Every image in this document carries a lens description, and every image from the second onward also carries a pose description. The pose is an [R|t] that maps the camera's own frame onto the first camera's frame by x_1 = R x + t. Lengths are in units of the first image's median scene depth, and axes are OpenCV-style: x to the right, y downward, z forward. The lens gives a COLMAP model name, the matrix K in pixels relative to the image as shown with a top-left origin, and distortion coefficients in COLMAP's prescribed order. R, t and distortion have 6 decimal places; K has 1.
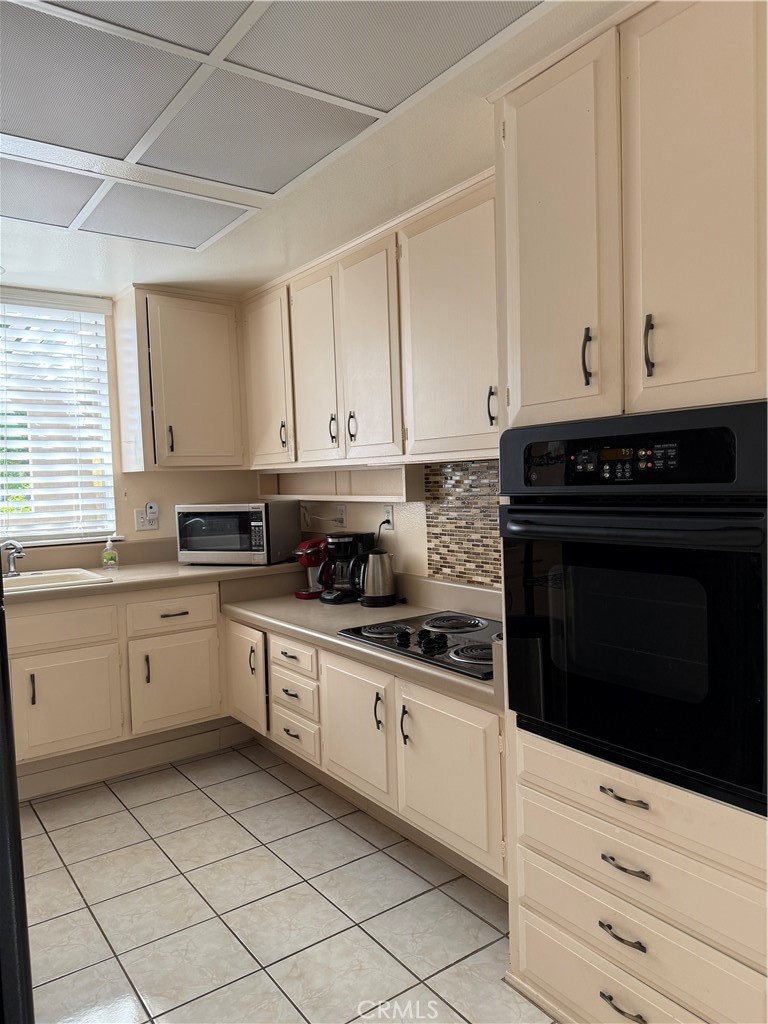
lens RADIAL K [[729.8, 0, 388.3], [0, 729.8, 513.1], [0, 0, 1]] dist [0.054756, -0.032817]
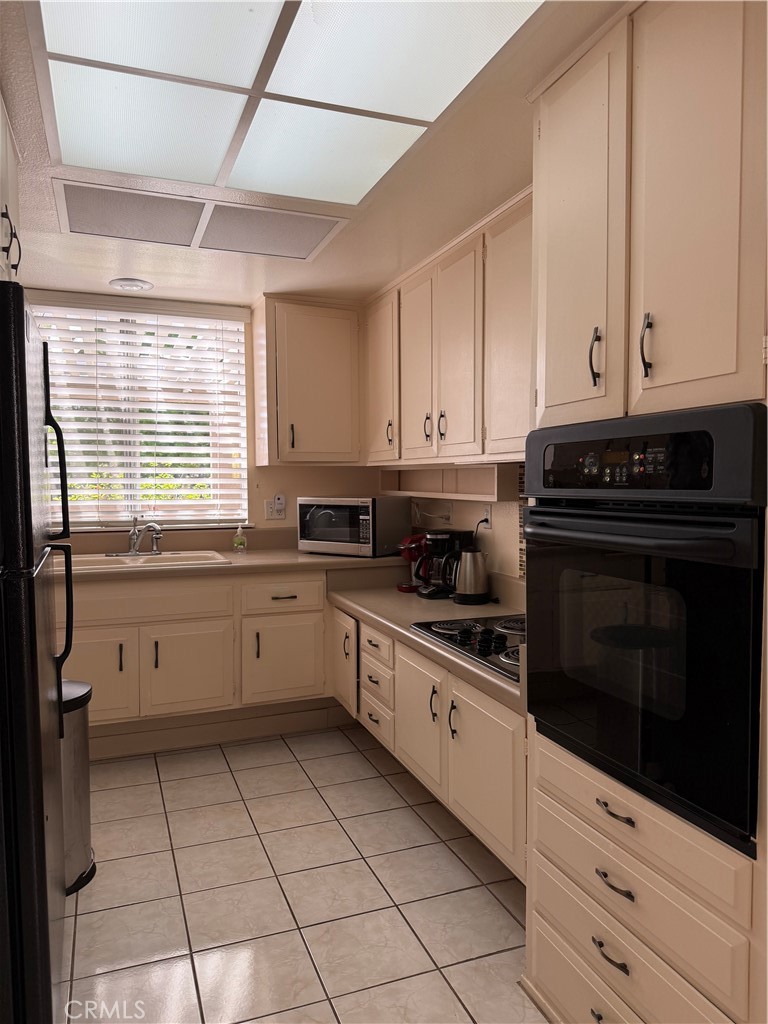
lens RADIAL K [[729.8, 0, 394.5], [0, 729.8, 512.4], [0, 0, 1]] dist [0.054756, -0.032817]
pose [[0.968050, 0.038310, -0.247815, 0.157258], [-0.037777, 0.999262, 0.006904, -0.001993], [0.247896, 0.002679, 0.968783, -0.005901]]
